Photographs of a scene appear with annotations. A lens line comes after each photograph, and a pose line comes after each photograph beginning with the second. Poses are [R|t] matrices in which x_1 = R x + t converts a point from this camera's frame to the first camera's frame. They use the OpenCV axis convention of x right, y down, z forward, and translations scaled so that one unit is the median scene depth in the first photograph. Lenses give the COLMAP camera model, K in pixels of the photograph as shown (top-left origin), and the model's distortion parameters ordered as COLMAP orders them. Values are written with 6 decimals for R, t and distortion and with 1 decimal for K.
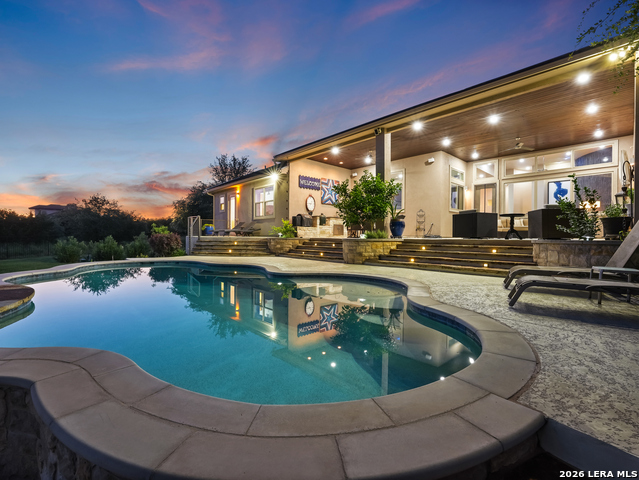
lens RADIAL K [[294.3, 0, 319.5], [0, 294.3, 240.0], [0, 0, 1]] dist [-0.000507, -0.000039]
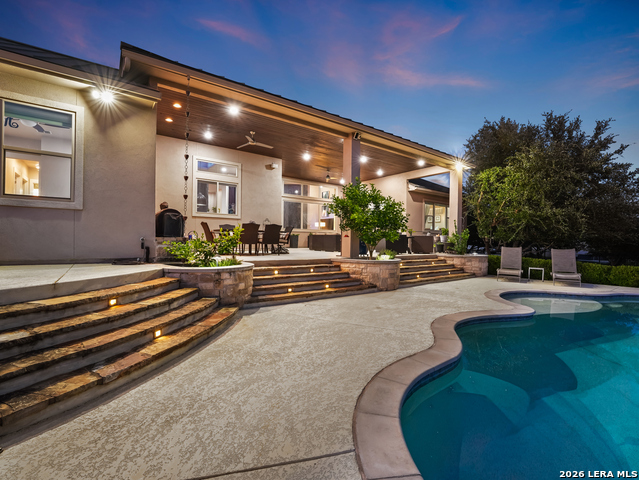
lens RADIAL K [[294.3, 0, 319.5], [0, 294.3, 240.0], [0, 0, 1]] dist [-0.000507, -0.000039]
pose [[0.118766, -0.009295, 0.992879, -0.555793], [-0.007414, 0.999920, 0.010248, -0.053338], [-0.992895, -0.008578, 0.118688, 0.810165]]
